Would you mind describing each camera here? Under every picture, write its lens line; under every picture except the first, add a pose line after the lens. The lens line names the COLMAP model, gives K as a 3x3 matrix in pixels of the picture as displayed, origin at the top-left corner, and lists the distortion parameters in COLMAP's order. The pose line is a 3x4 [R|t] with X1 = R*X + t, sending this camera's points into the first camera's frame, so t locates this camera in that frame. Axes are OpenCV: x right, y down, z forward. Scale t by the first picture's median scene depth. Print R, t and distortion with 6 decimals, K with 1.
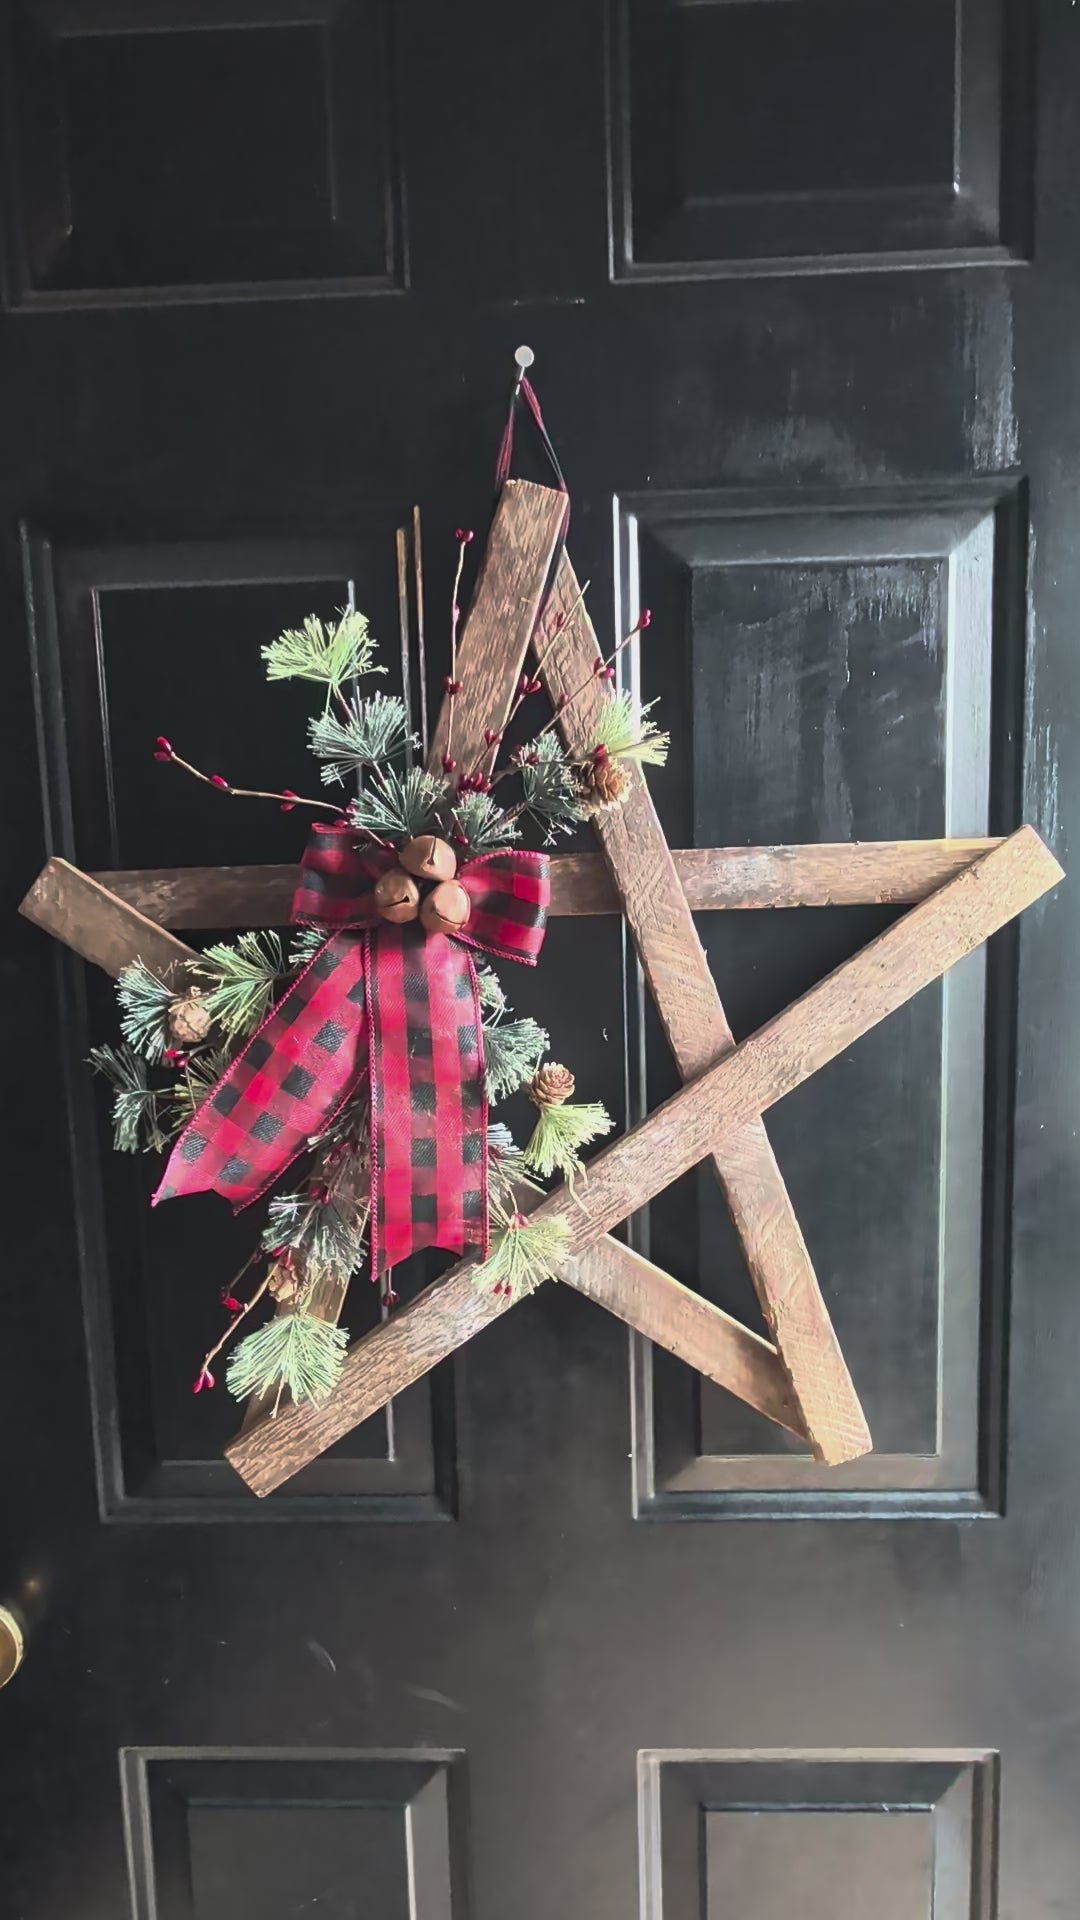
lens RADIAL K [[974.8, 0, 540.0], [0, 974.8, 960.0], [0, 0, 1]] dist [0.000549, -0.000339]
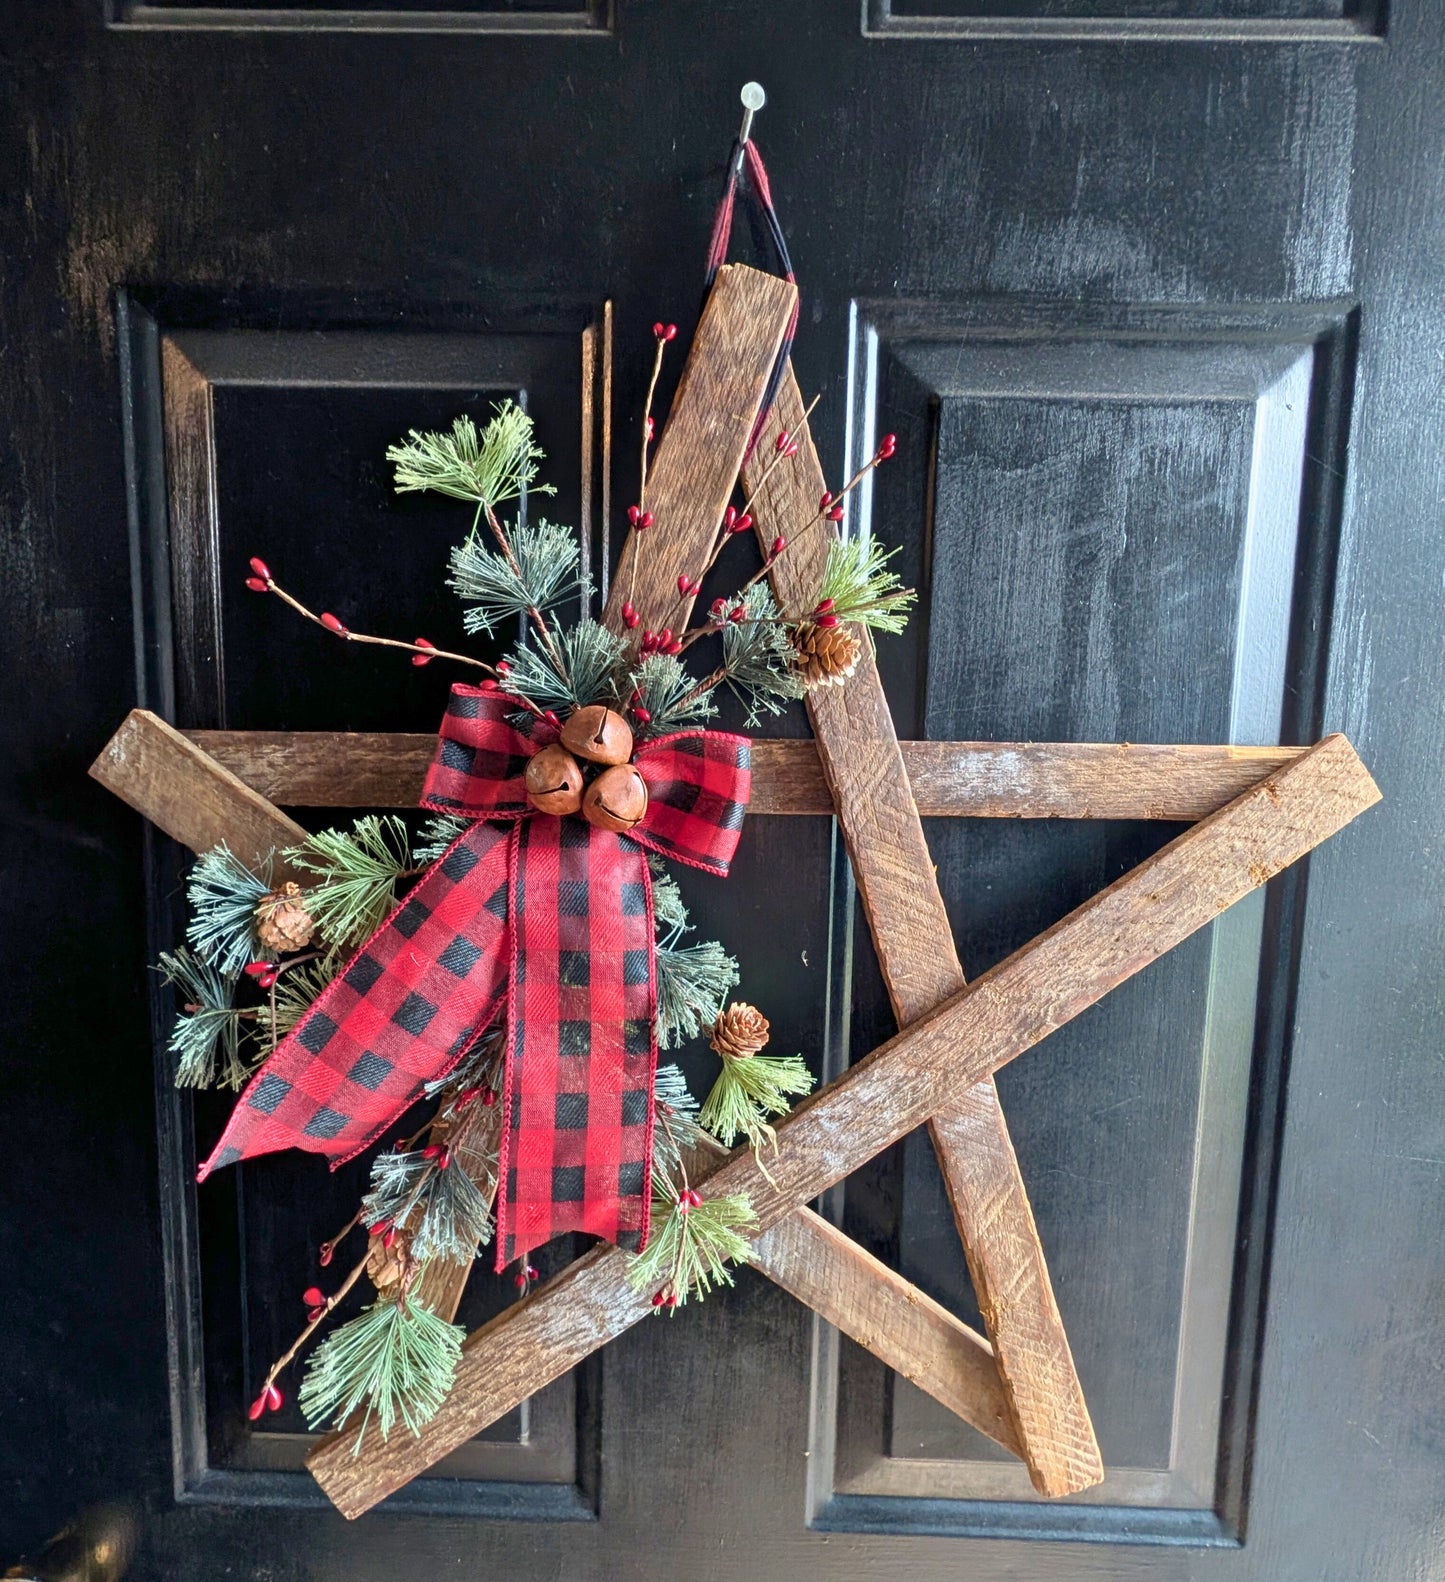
lens RADIAL K [[823.6, 0, 735.5], [0, 823.6, 825.0], [0, 0, 1]] dist [-0.001007, 0.000286]
pose [[0.998563, 0.051238, 0.015720, -0.009641], [-0.051199, 0.998684, -0.002905, -0.034258], [-0.015848, 0.002096, 0.999872, 0.320028]]
